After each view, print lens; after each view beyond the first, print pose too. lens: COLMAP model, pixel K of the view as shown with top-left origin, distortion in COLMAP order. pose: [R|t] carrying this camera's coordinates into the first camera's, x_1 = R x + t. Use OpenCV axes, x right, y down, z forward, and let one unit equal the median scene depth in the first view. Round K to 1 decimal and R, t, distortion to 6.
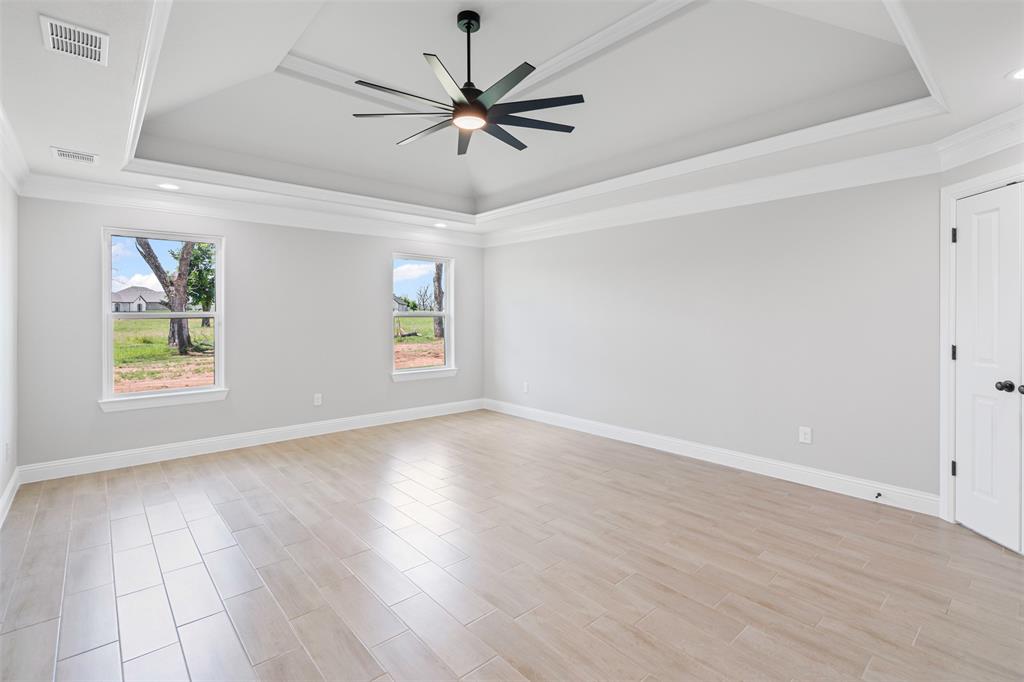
lens RADIAL K [[476.0, 0, 511.2], [0, 476.0, 317.9], [0, 0, 1]] dist [-0.001734, -0.000337]
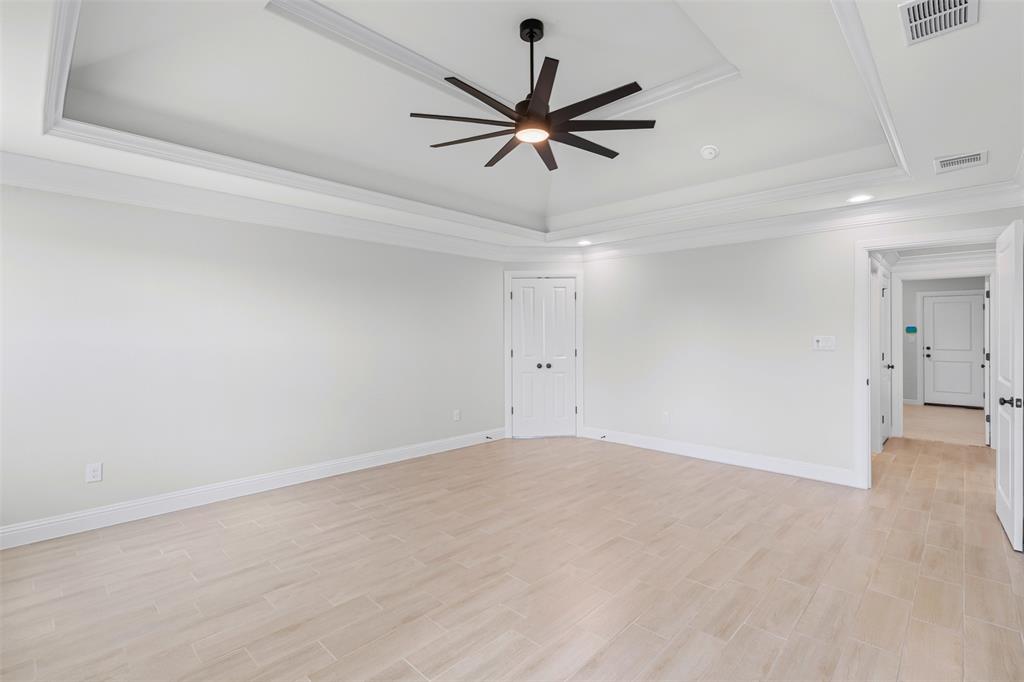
lens RADIAL K [[468.9, 0, 510.6], [0, 468.9, 347.2], [0, 0, 1]] dist [-0.002122, 0.000972]
pose [[-0.072730, -0.030672, 0.996880, -1.030443], [0.005470, 0.999500, 0.031152, -0.016818], [-0.997337, 0.007718, -0.072526, 1.120006]]
